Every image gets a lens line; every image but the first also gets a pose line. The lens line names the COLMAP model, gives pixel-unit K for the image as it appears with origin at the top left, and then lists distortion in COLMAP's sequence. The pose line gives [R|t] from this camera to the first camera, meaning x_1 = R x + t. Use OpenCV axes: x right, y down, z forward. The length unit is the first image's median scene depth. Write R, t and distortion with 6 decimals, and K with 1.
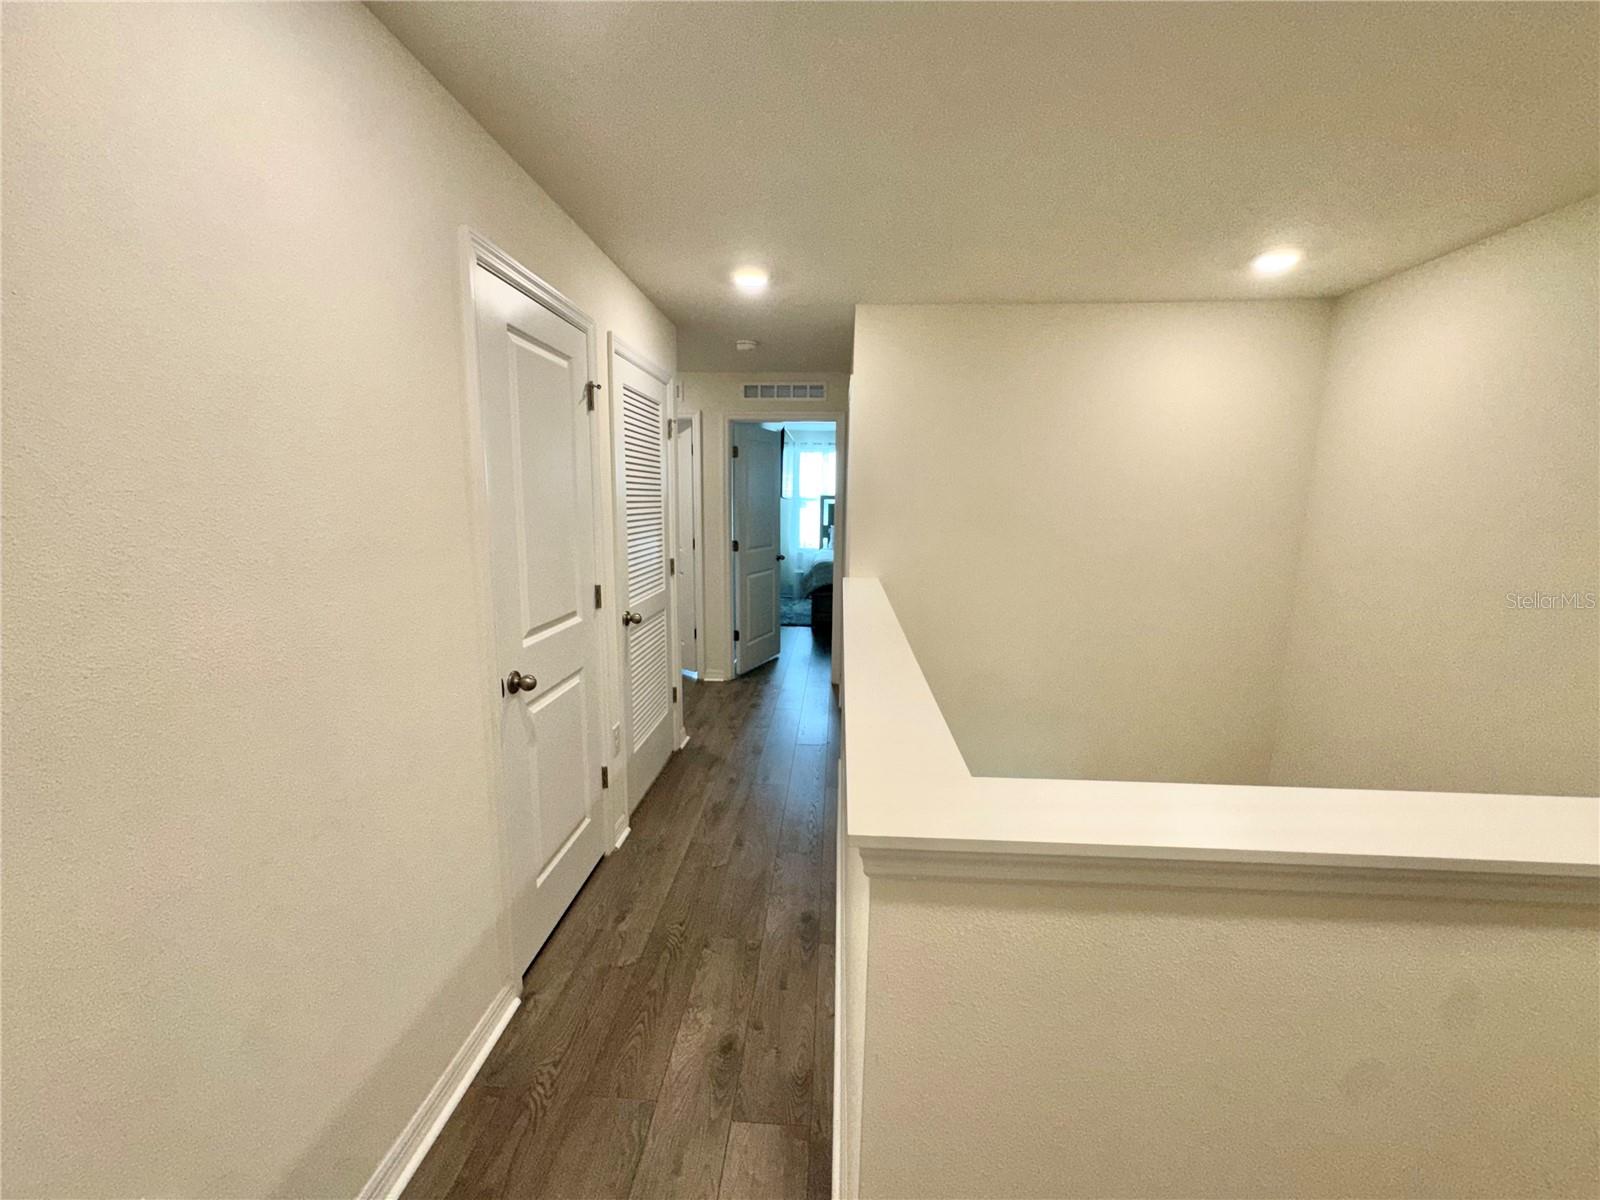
lens RADIAL K [[643.5, 0, 799.7], [0, 643.5, 598.5], [0, 0, 1]] dist [-0.003534, 0.000206]
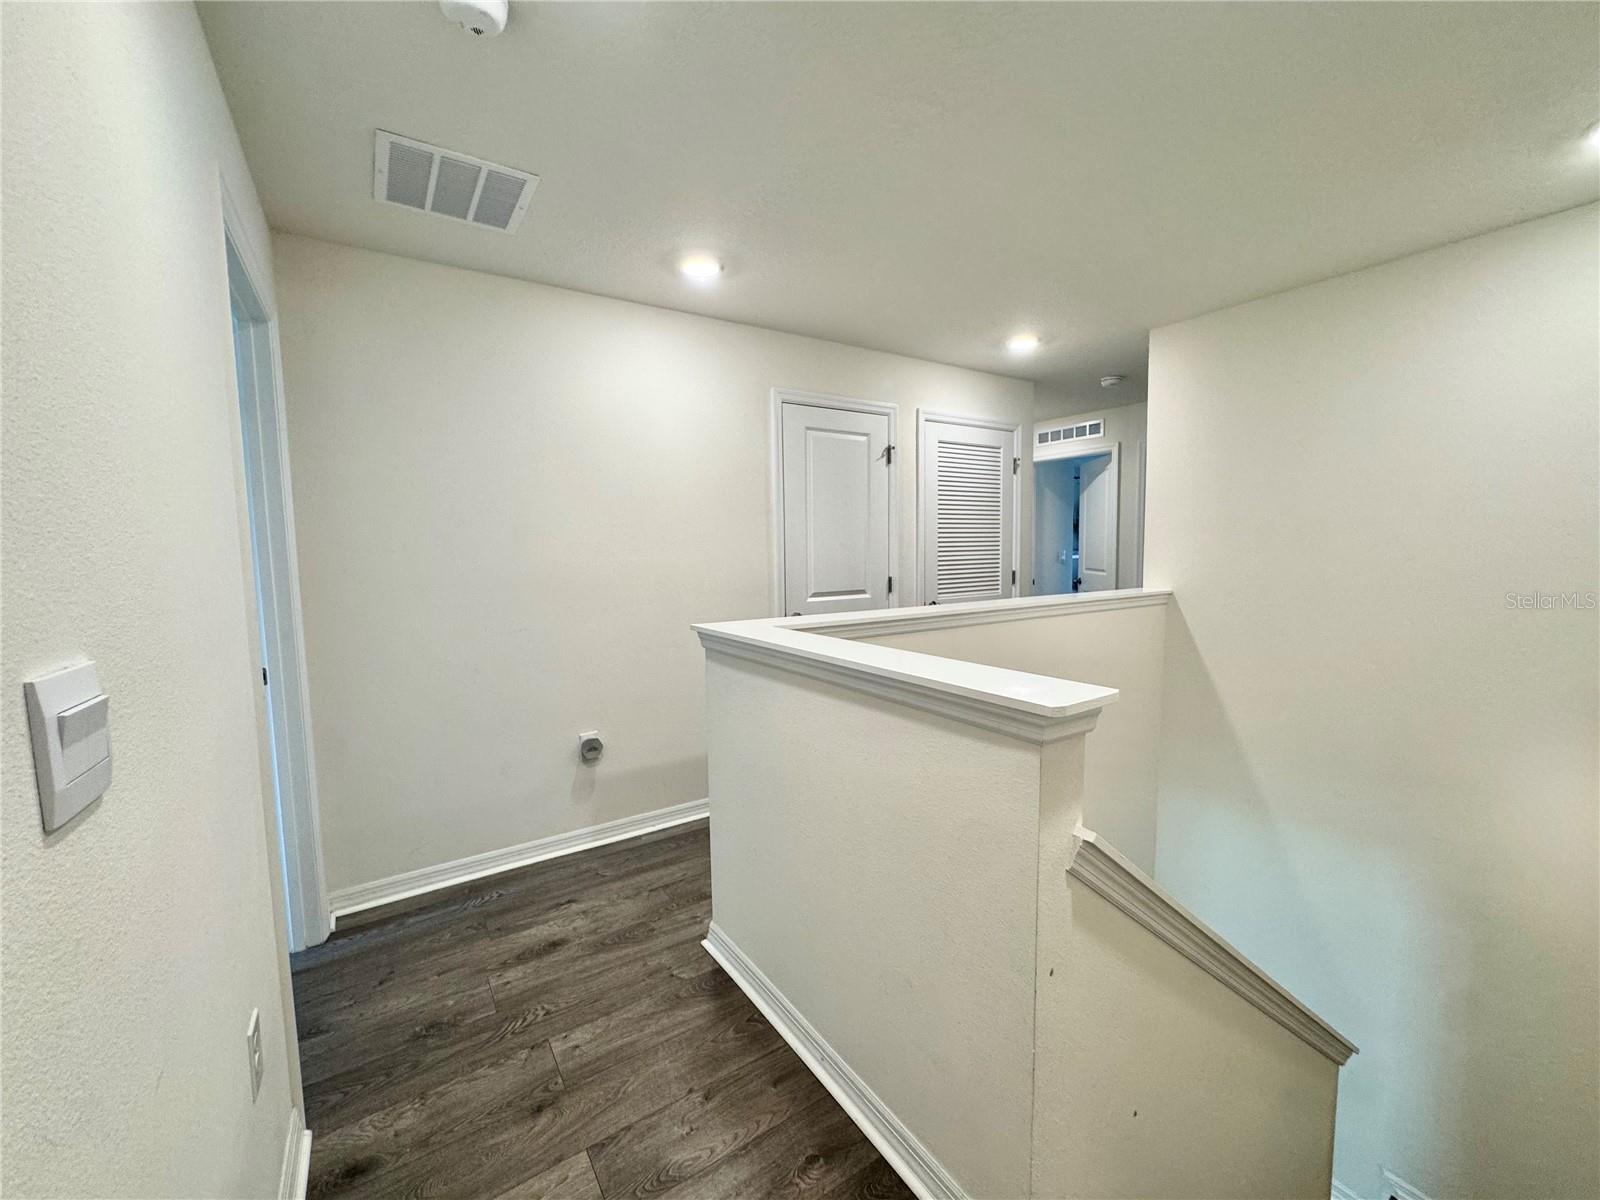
lens RADIAL K [[643.5, 0, 801.0], [0, 643.5, 604.0], [0, 0, 1]] dist [-0.003534, 0.000206]
pose [[0.597374, 0.052495, -0.800243, 0.407792], [-0.103446, 0.994563, -0.011979, 0.043304], [0.795263, 0.089938, 0.599557, -0.036366]]
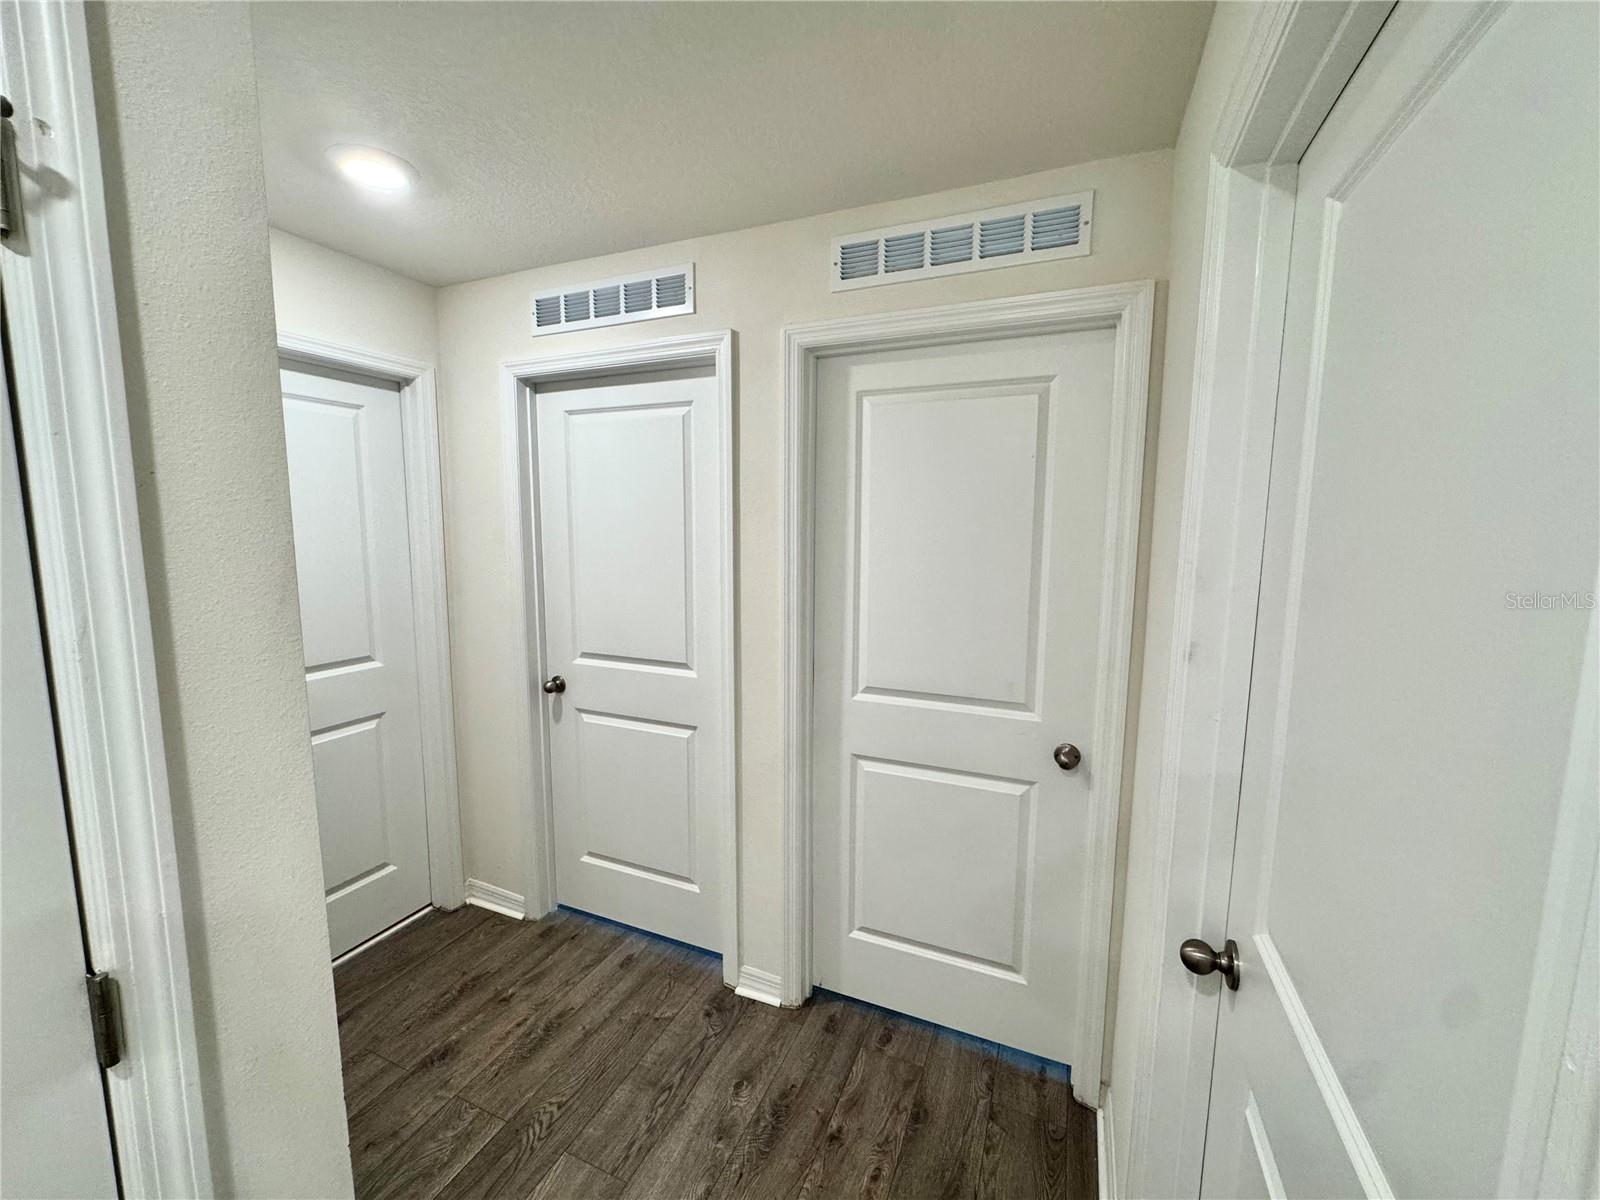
lens RADIAL K [[643.5, 0, 794.3], [0, 643.5, 595.1], [0, 0, 1]] dist [-0.003534, 0.000206]
pose [[0.937190, 0.036360, -0.346920, 0.021482], [-0.053369, 0.997790, -0.039596, -0.121802], [0.344714, 0.055624, 0.937058, 0.673776]]
